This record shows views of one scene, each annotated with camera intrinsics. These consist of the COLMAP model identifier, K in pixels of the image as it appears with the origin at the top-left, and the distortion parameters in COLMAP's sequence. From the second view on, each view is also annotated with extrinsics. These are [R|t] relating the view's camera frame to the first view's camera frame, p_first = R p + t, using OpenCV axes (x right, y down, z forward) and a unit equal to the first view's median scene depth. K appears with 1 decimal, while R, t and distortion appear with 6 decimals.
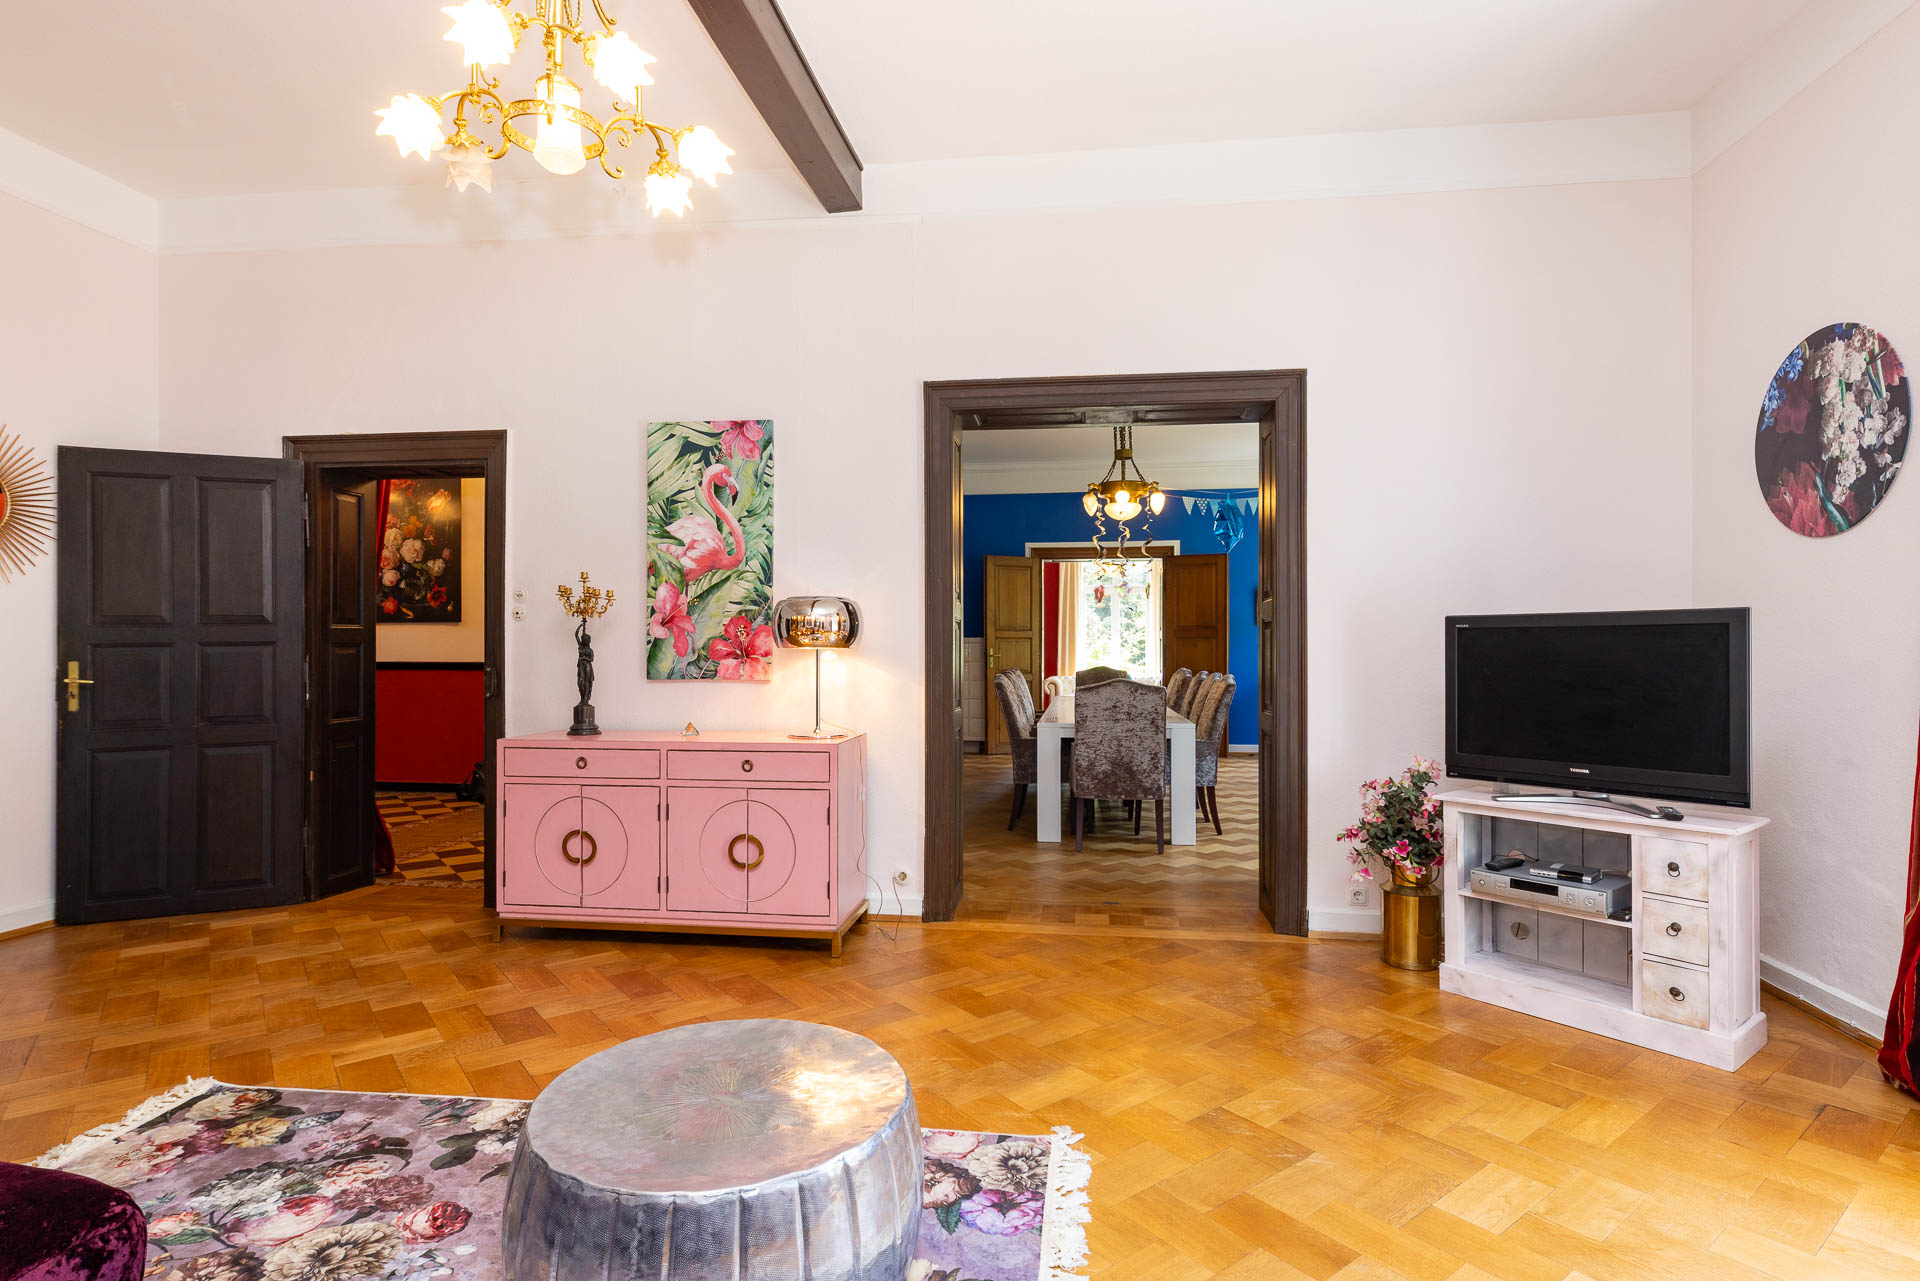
lens RADIAL K [[986.4, 0, 963.8], [0, 986.4, 644.5], [0, 0, 1]] dist [-0.002109, -0.001253]
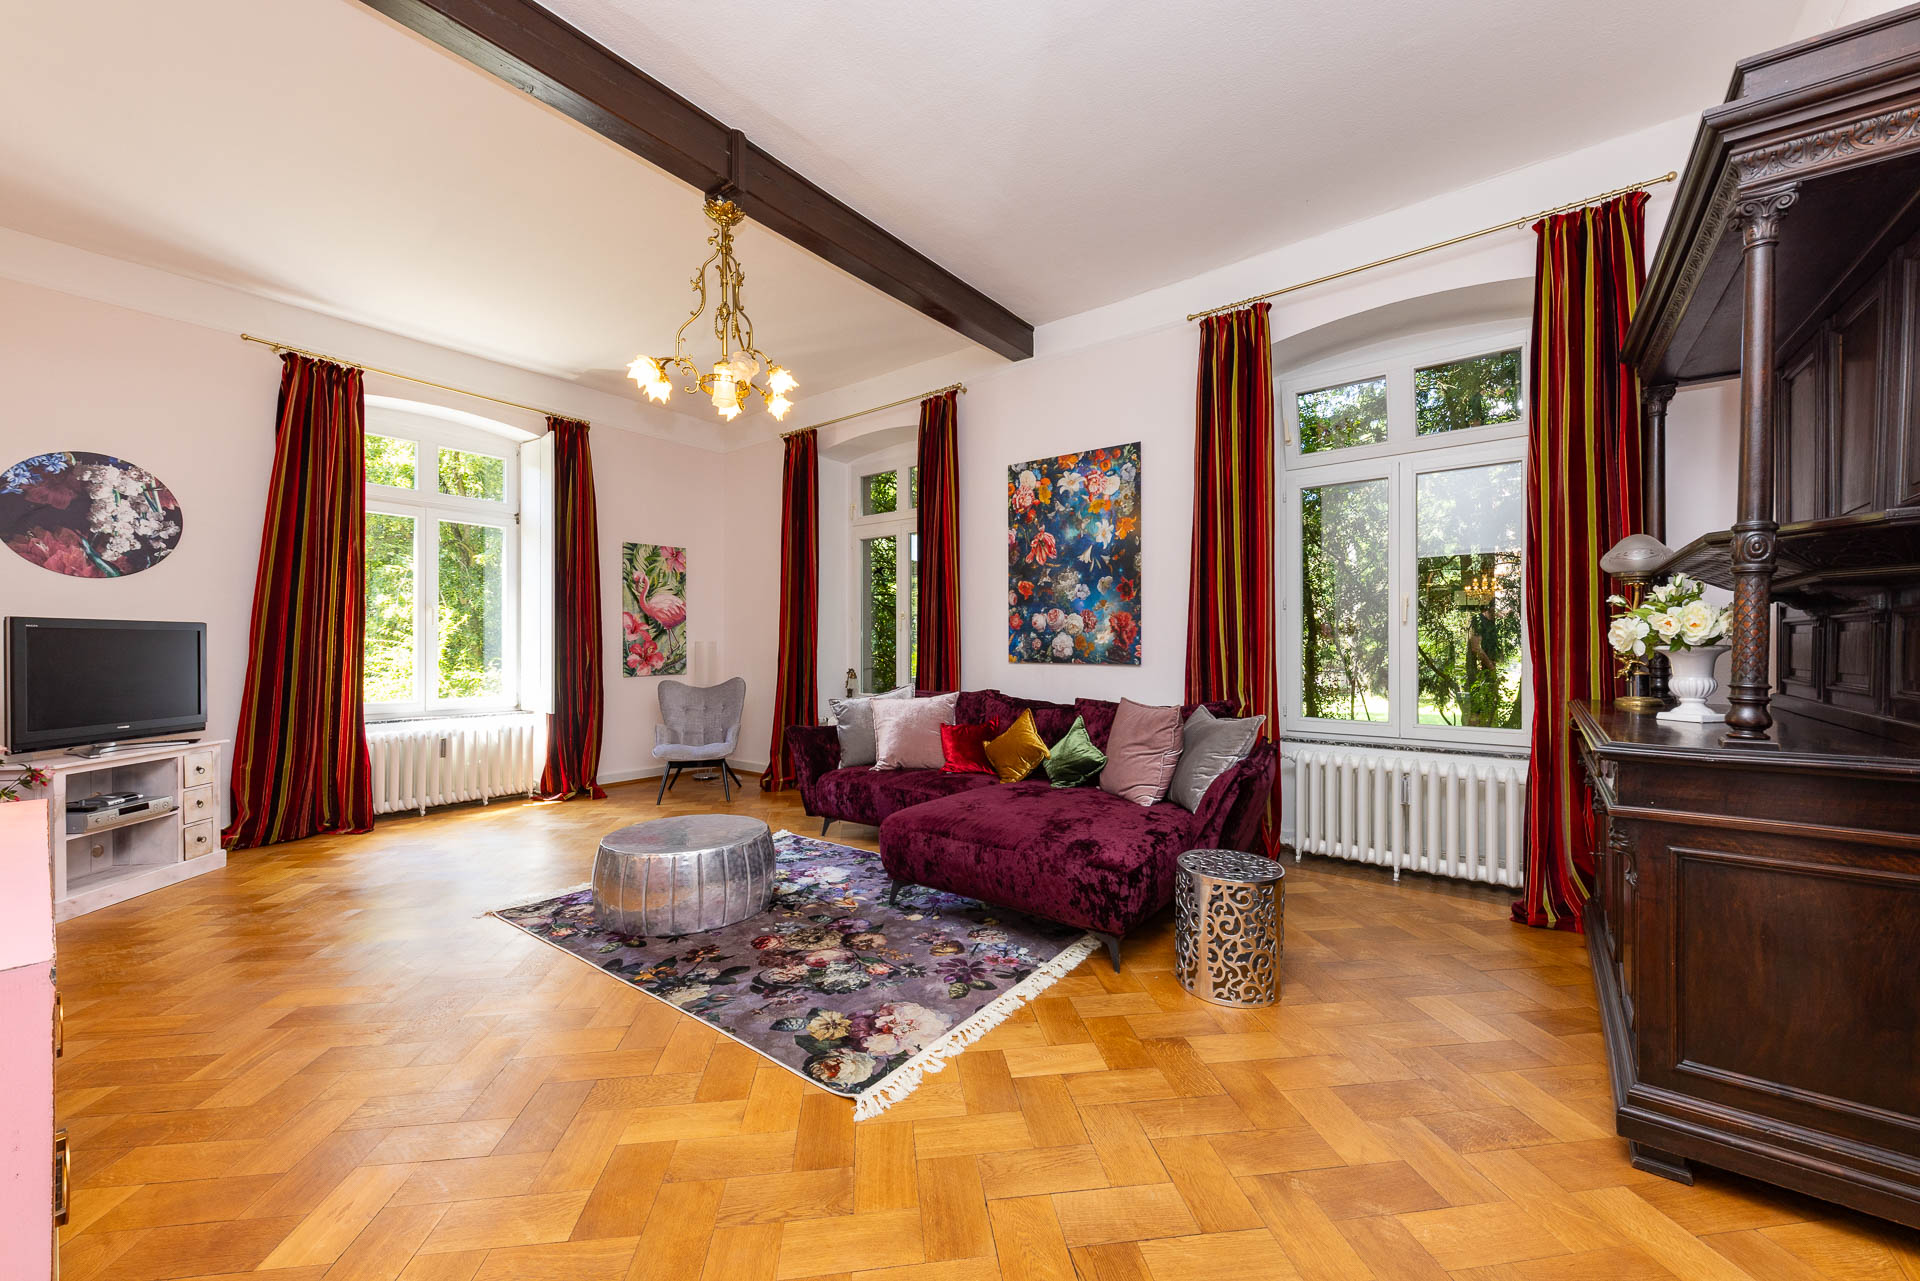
lens RADIAL K [[727.8, 0, 958.6], [0, 727.8, 642.6], [0, 0, 1]] dist [-0.000345, -0.000010]
pose [[-0.863219, -0.000128, 0.504830, -1.371078], [-0.004393, 0.999964, -0.007257, 0.004067], [-0.504810, -0.008482, -0.863189, 1.775830]]
